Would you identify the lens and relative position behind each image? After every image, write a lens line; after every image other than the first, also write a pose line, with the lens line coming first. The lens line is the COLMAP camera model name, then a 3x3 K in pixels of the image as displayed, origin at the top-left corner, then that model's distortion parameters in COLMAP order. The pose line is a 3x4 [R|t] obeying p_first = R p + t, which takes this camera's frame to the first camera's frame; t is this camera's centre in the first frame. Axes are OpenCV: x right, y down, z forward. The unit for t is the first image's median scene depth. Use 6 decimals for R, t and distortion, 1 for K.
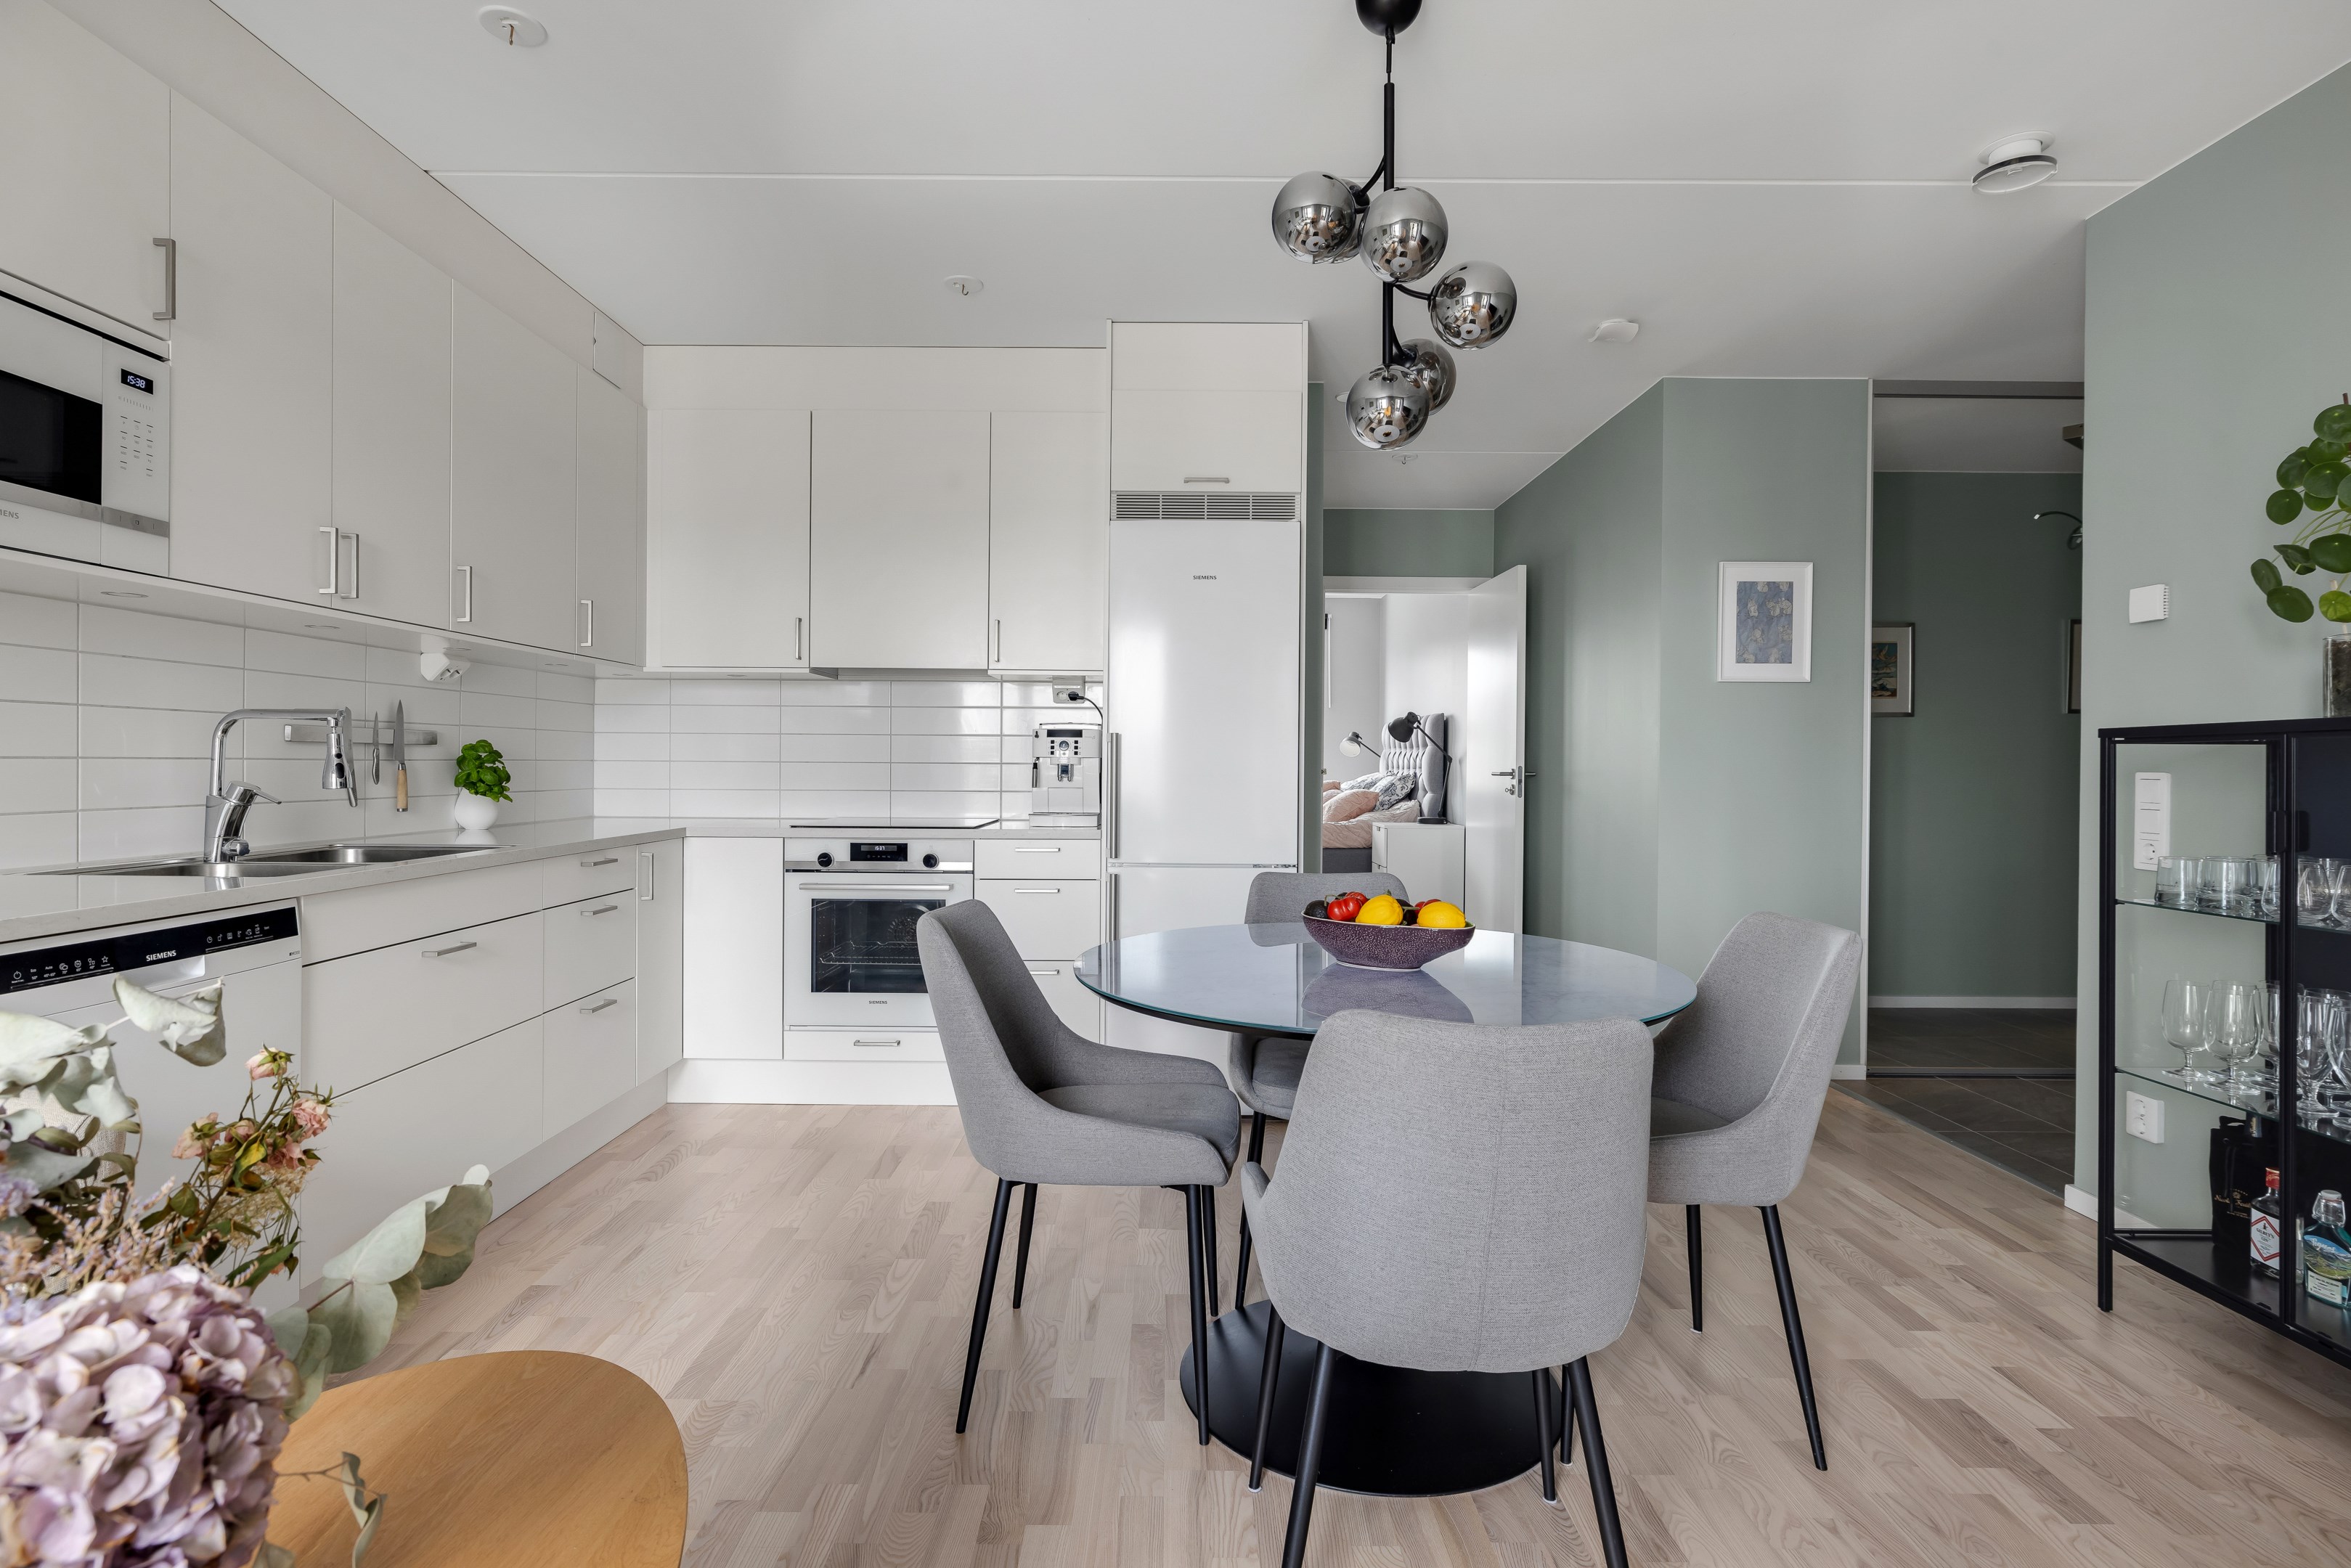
lens RADIAL K [[1159.4, 0, 1175.9], [0, 1159.4, 773.4], [0, 0, 1]] dist [-0.009182, 0.001341]
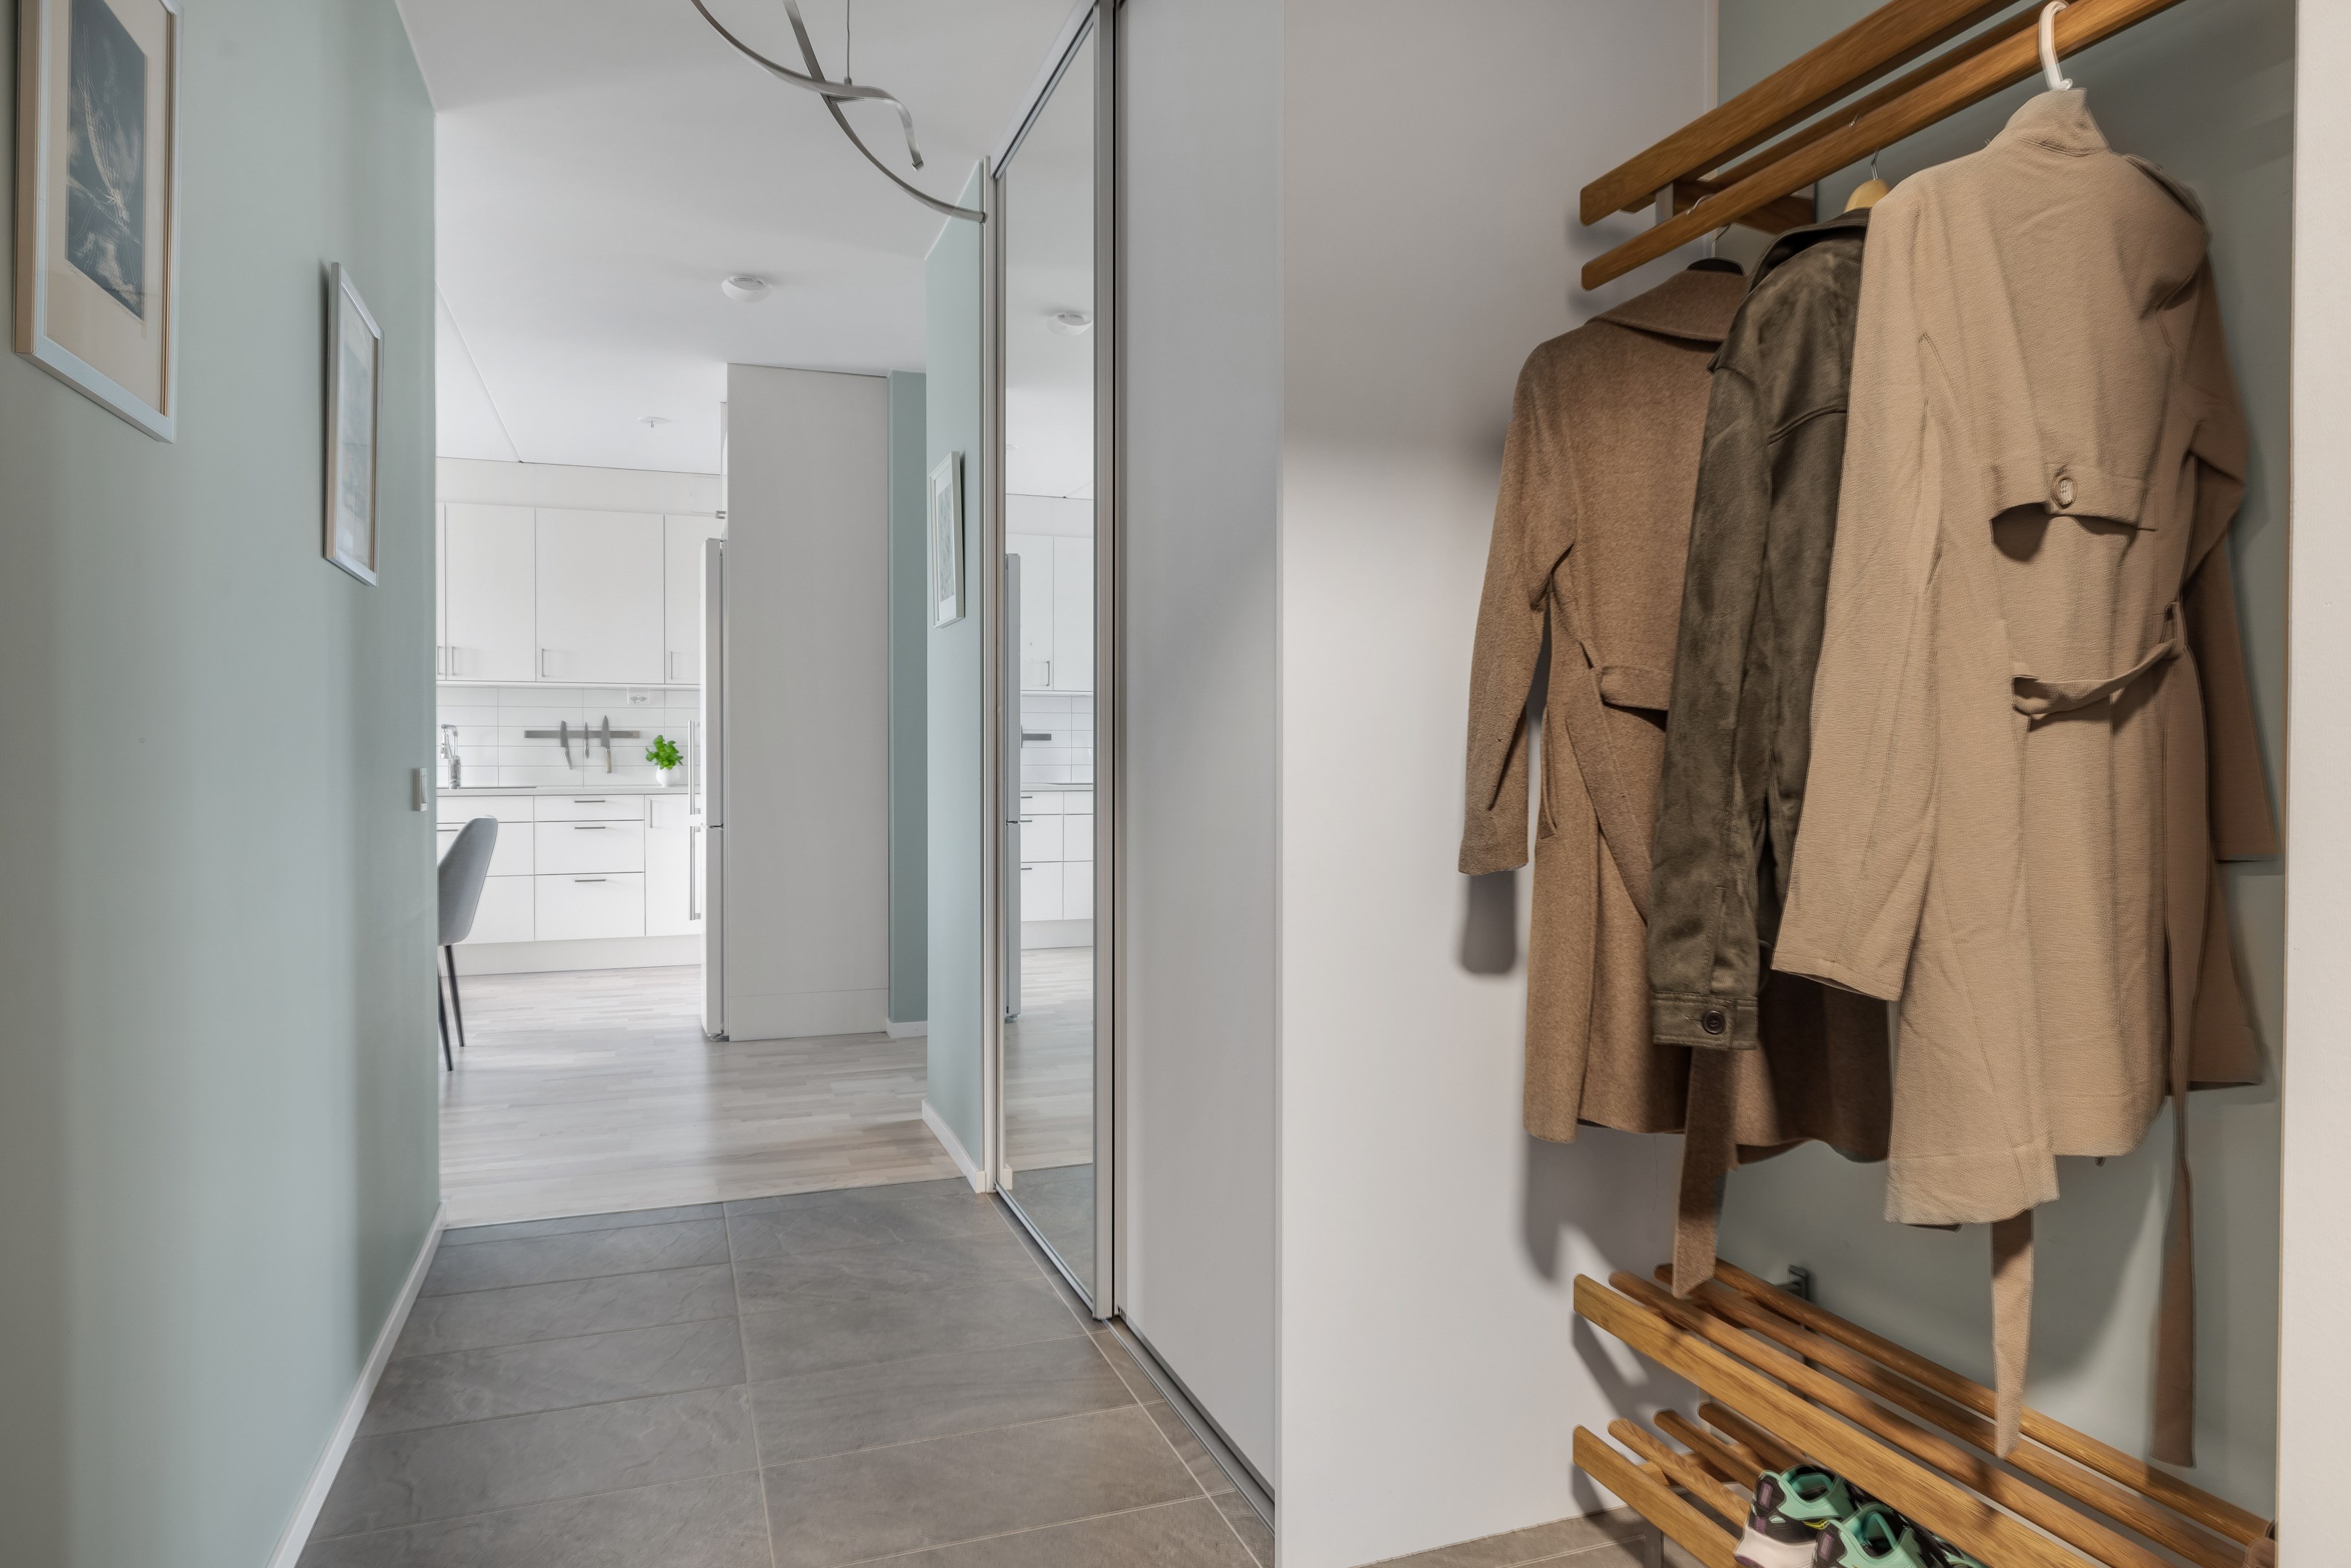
lens RADIAL K [[1159.4, 0, 1175.9], [0, 1159.4, 773.4], [0, 0, 1]] dist [-0.009182, 0.001341]
pose [[0.394629, 0.009502, -0.918791, 1.962261], [-0.009065, 0.999938, 0.006448, 0.016166], [0.918796, 0.005785, 0.394691, 1.435179]]
